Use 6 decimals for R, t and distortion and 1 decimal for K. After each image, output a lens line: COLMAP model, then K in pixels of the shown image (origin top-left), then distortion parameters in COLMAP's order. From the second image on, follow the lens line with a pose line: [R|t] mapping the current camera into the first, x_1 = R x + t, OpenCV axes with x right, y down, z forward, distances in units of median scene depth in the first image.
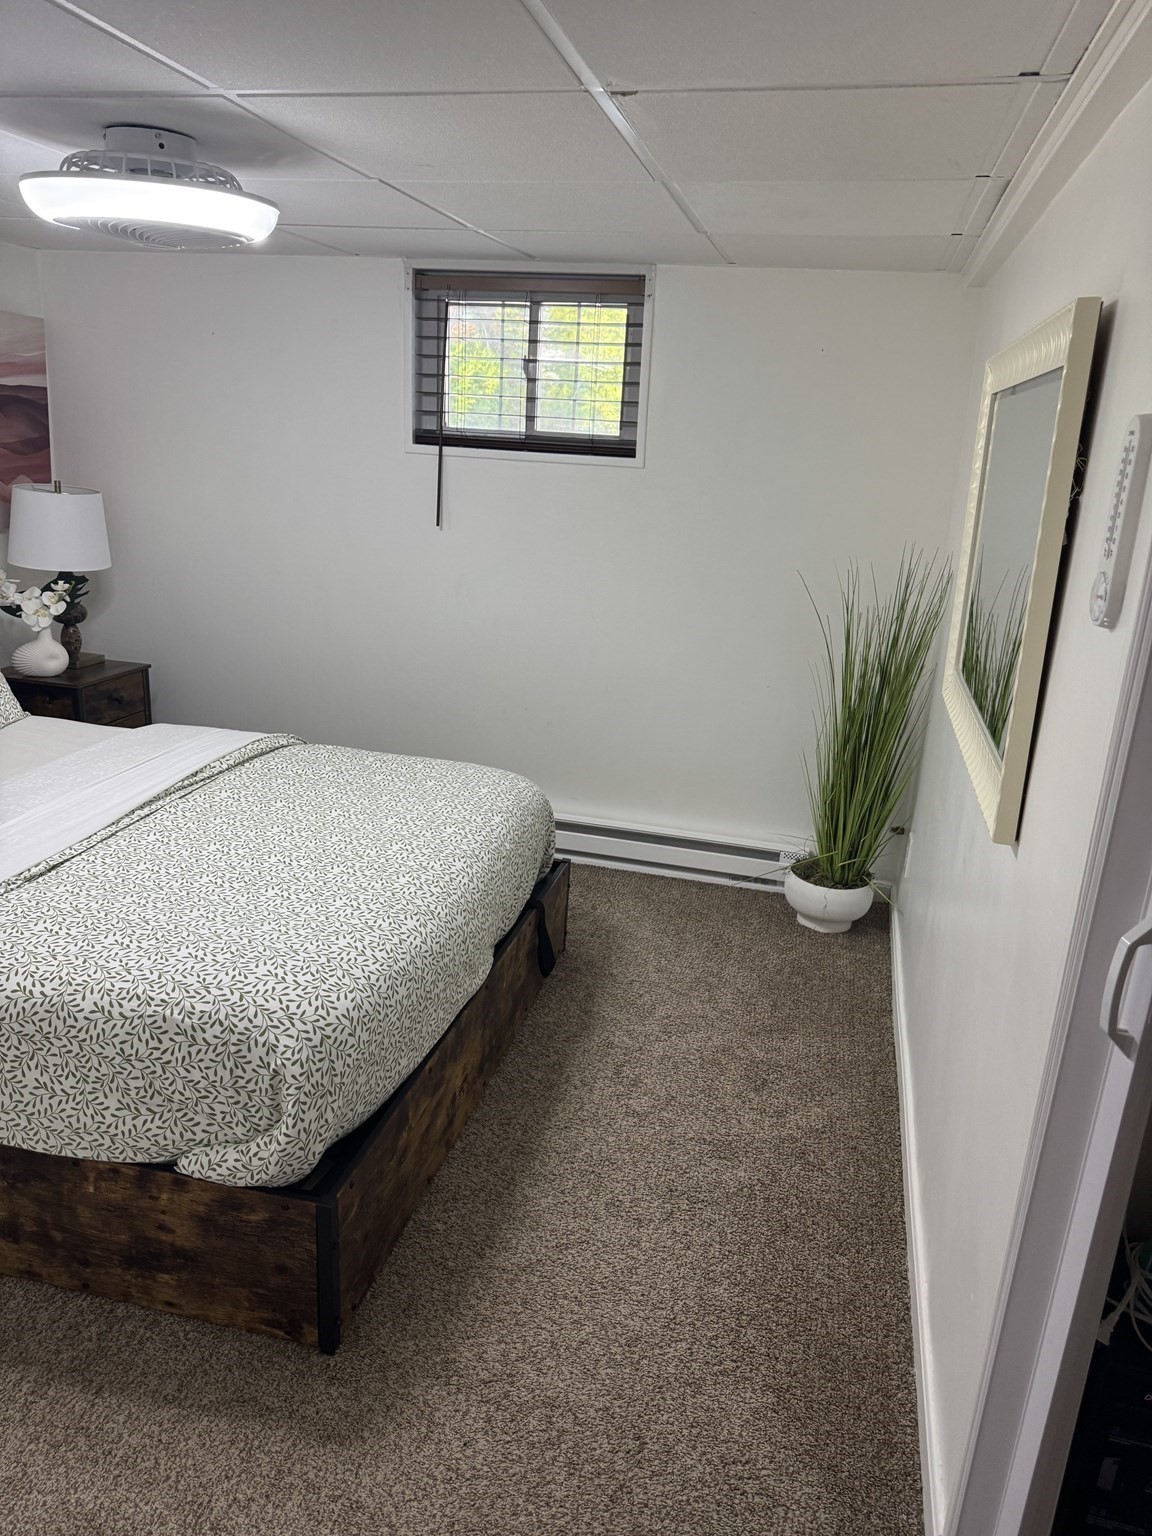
lens RADIAL K [[1053.4, 0, 574.3], [0, 1053.4, 726.5], [0, 0, 1]] dist [0.136711, -0.101381]
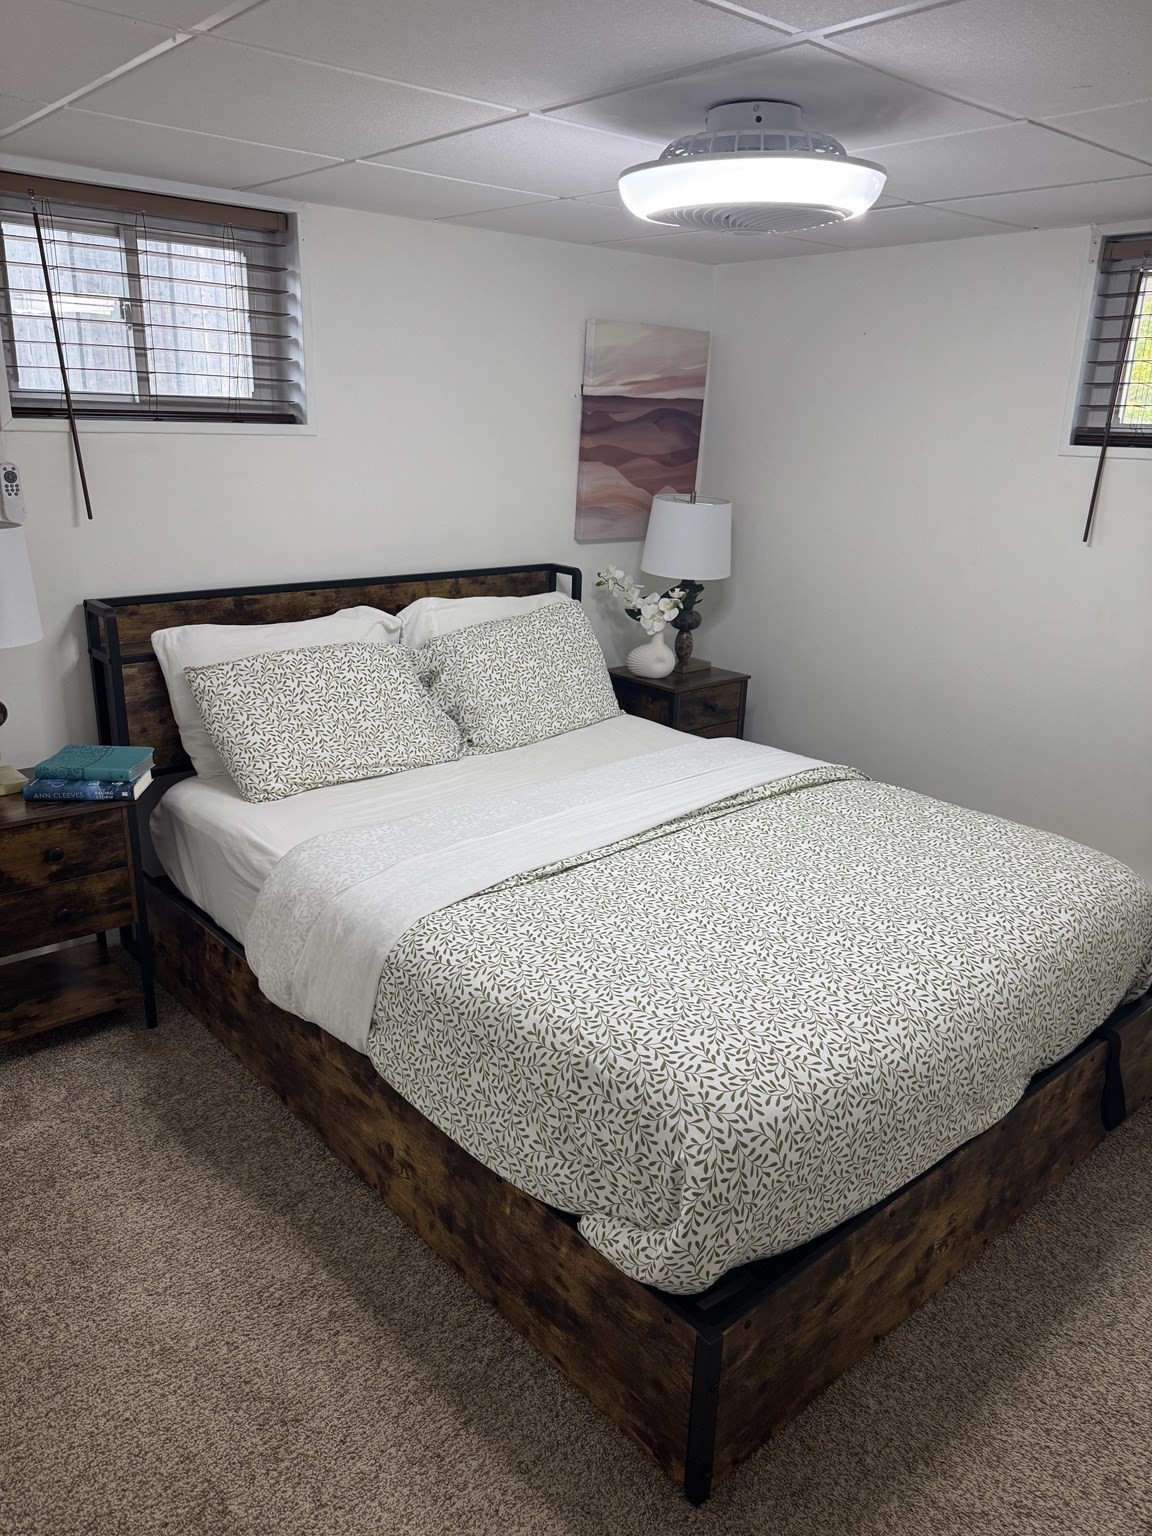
lens RADIAL K [[1074.8, 0, 579.7], [0, 1074.8, 758.3], [0, 0, 1]] dist [0.089756, -0.105311]
pose [[0.829361, 0.143821, -0.539885, 0.064007], [-0.136393, 0.989183, 0.053985, -0.031398], [0.541809, 0.028863, 0.840006, 0.161155]]
